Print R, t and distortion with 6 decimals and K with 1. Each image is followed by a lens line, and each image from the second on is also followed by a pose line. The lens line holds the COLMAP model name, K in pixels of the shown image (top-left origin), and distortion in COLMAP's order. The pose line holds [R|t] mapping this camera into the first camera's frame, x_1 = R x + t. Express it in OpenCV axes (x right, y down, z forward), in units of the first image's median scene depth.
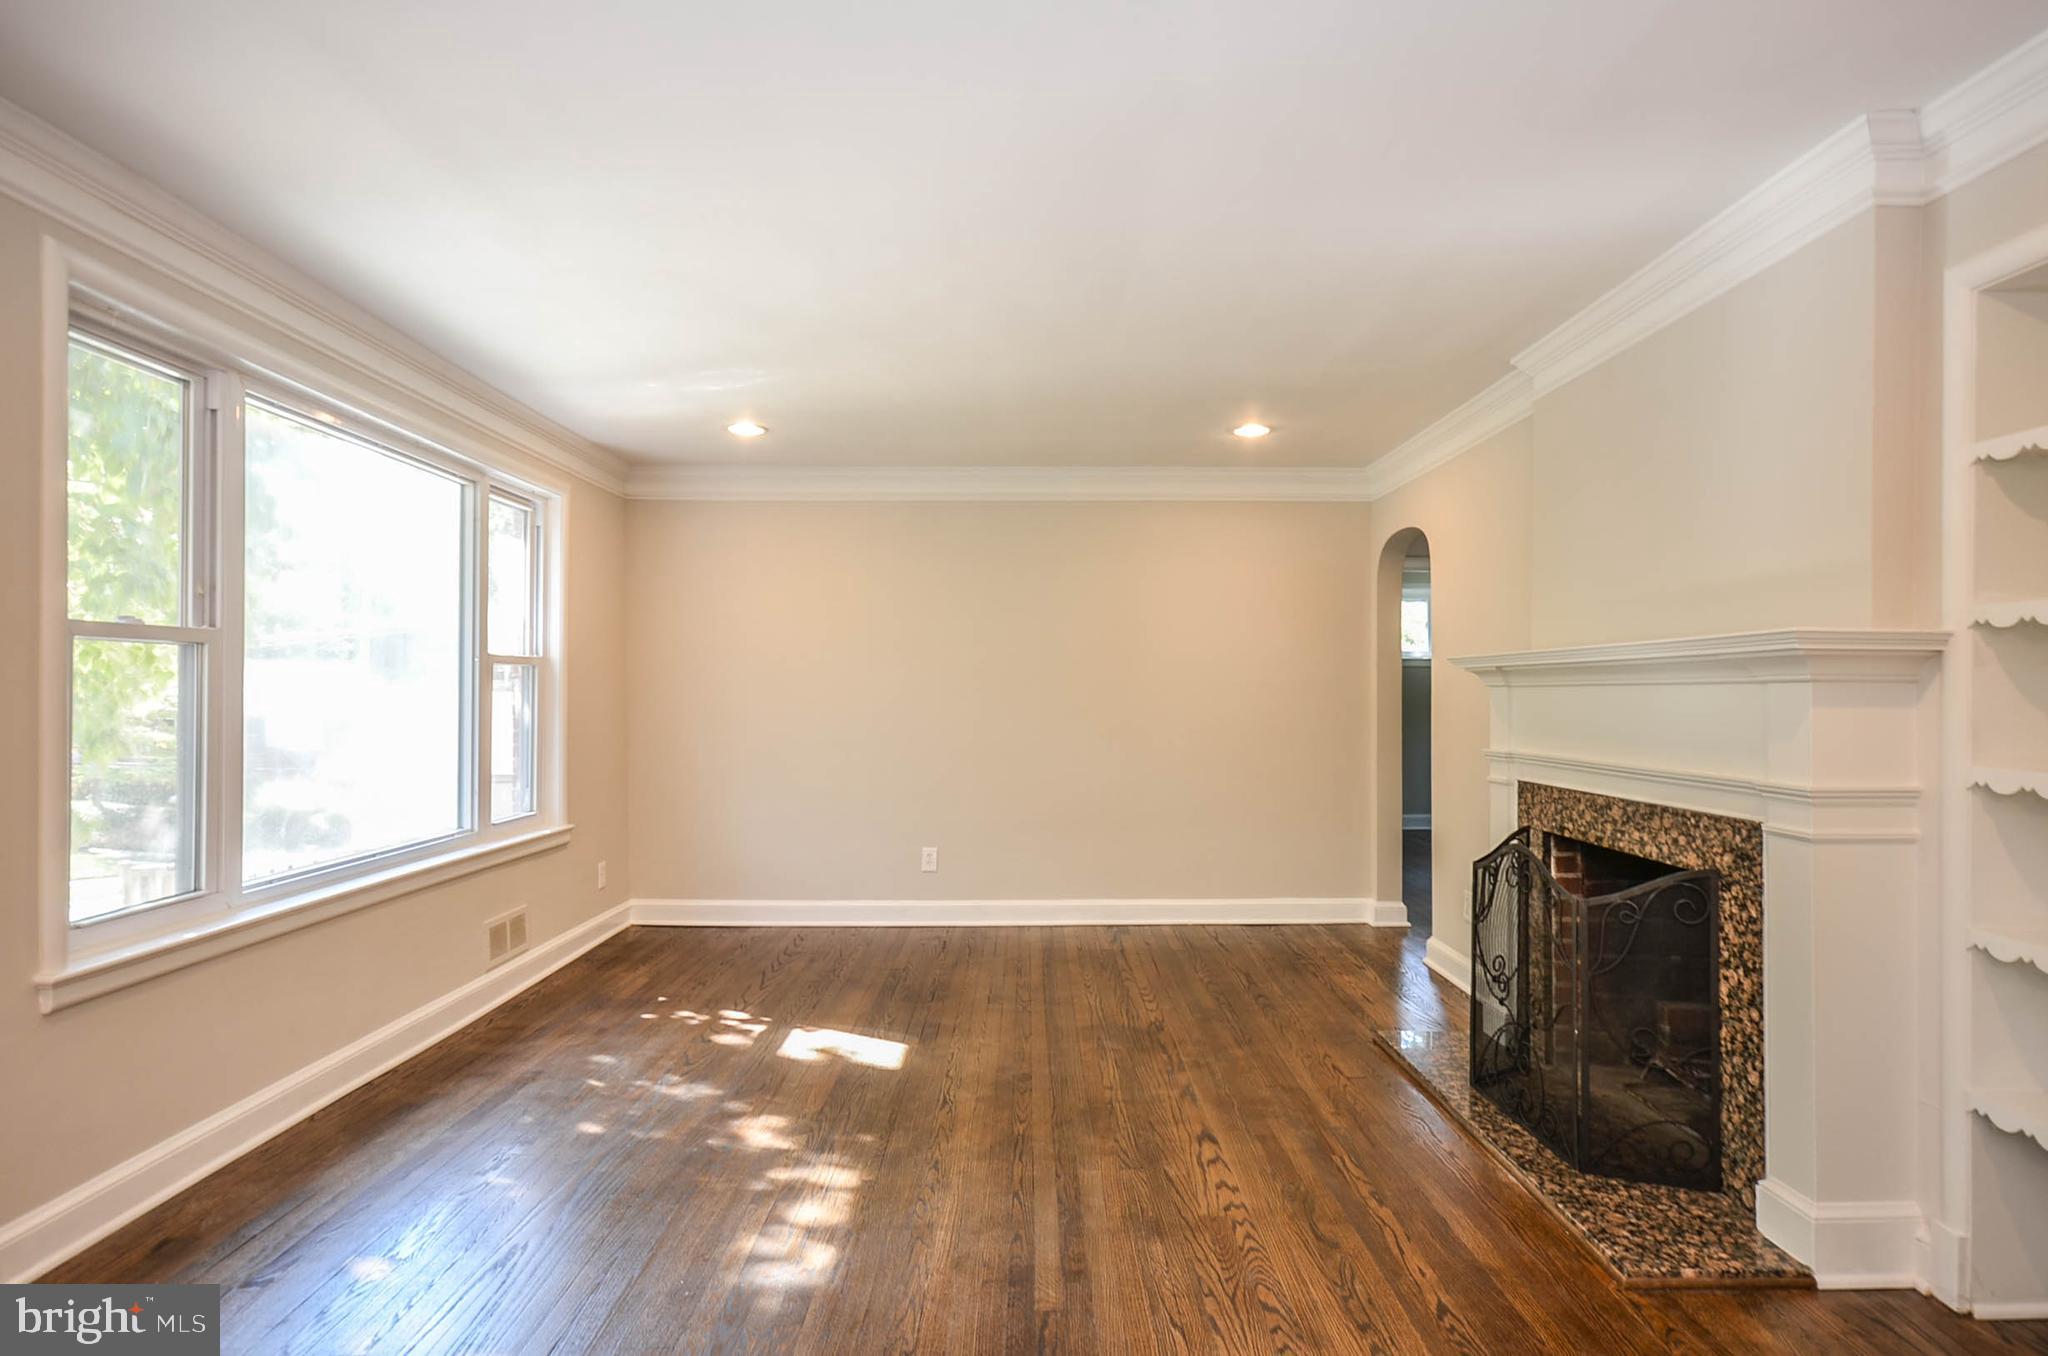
lens RADIAL K [[1117.9, 0, 1028.7], [0, 1117.9, 687.9], [0, 0, 1]] dist [0.000829, 0.019024]
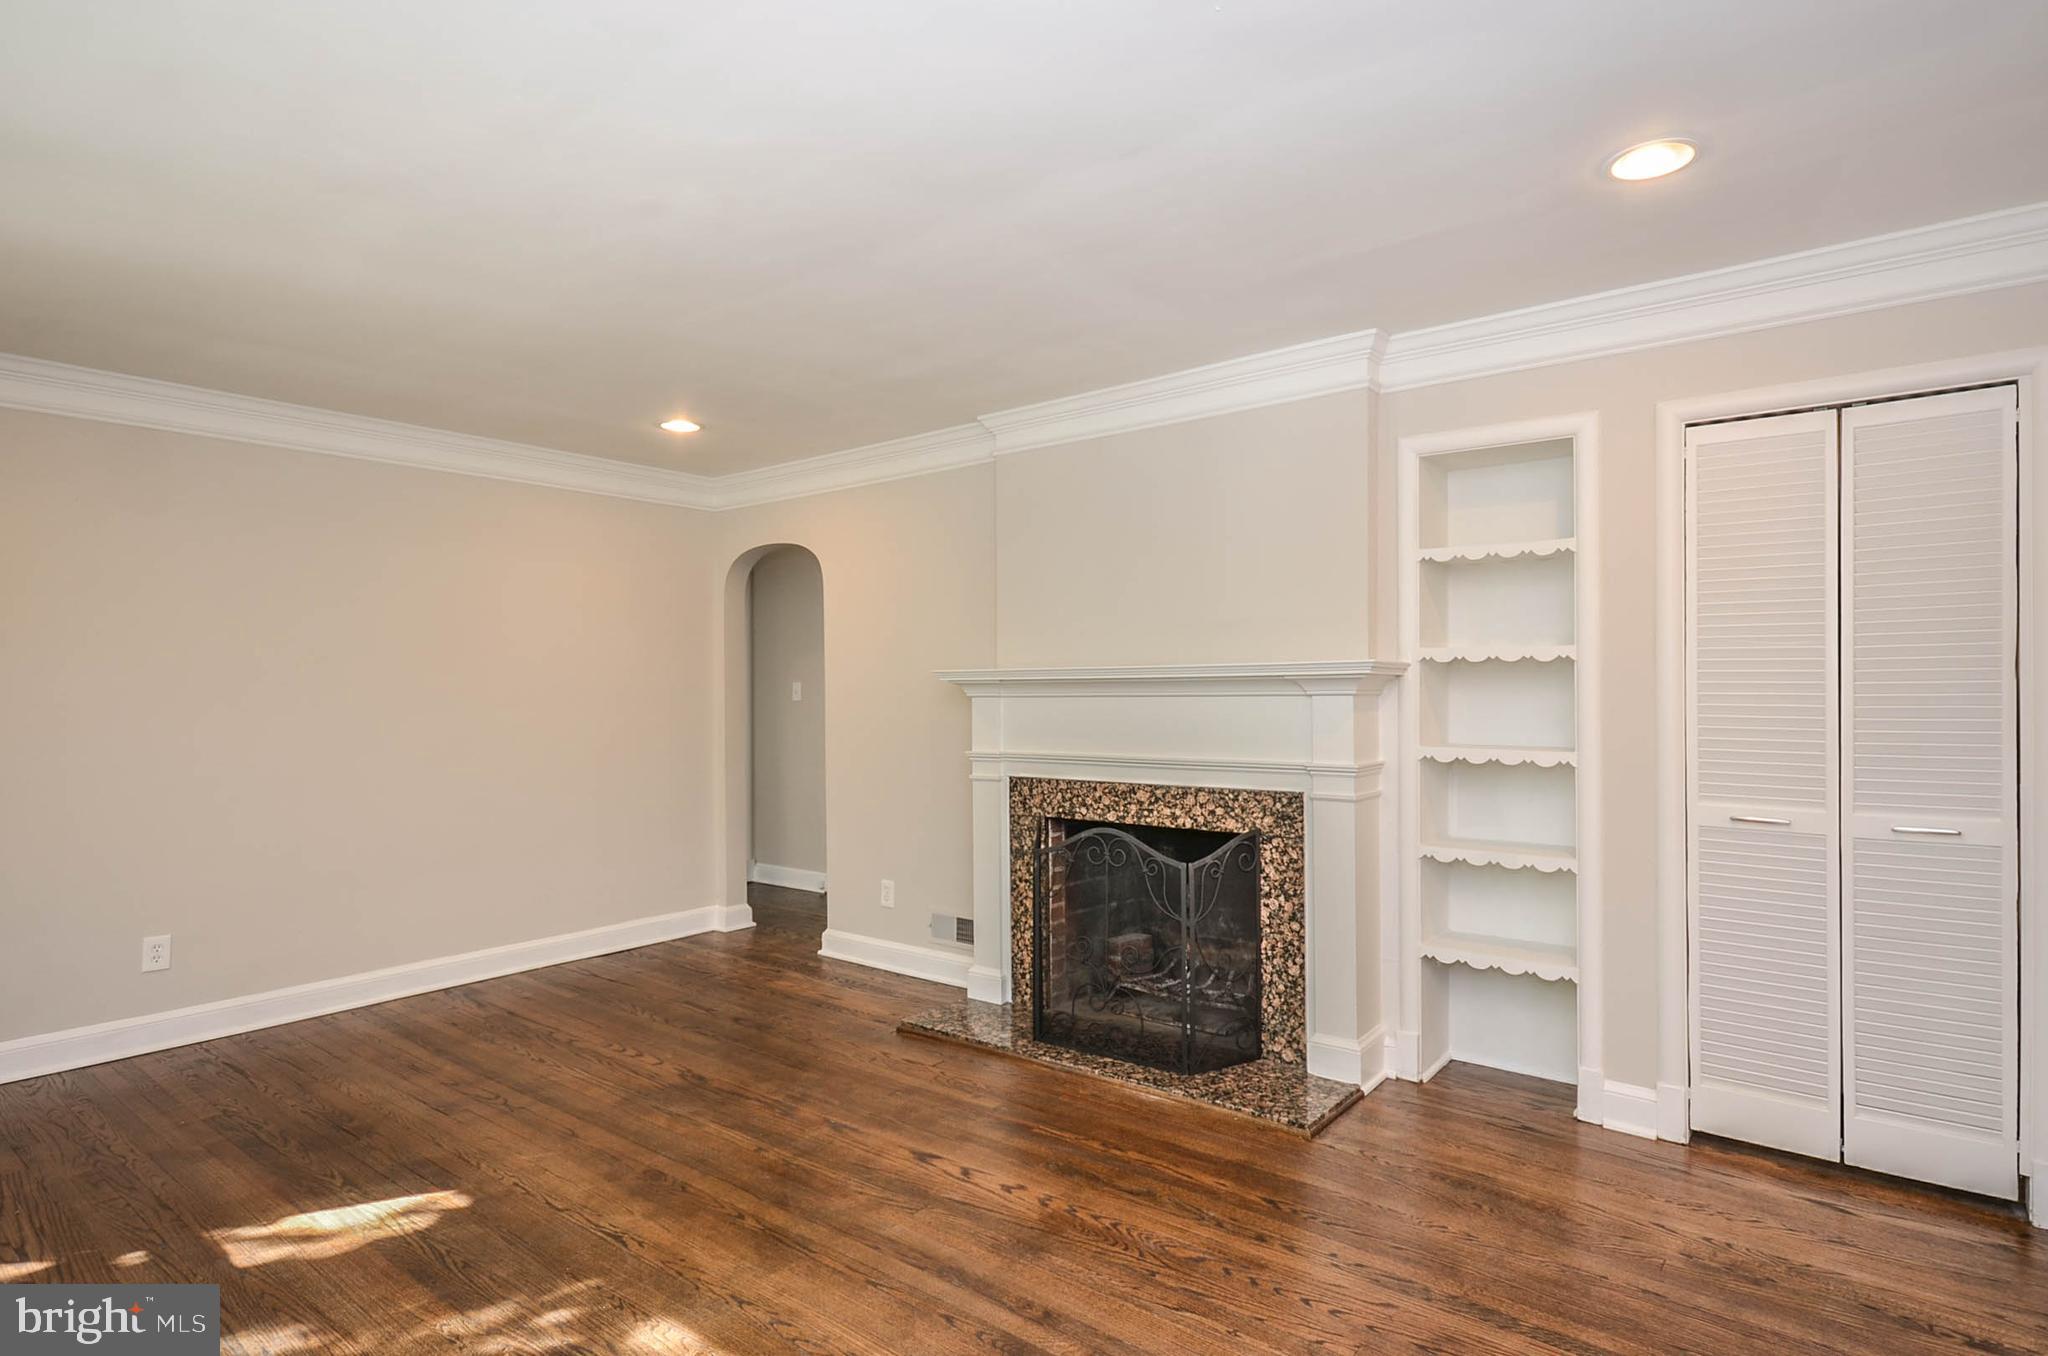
lens RADIAL K [[1066.2, 0, 1036.4], [0, 1066.2, 697.3], [0, 0, 1]] dist [0.000156, 0.016896]
pose [[0.621236, -0.004386, 0.783611, -0.578816], [0.001551, 0.999989, 0.004368, -0.008060], [-0.783622, -0.001498, 0.621236, 0.380138]]
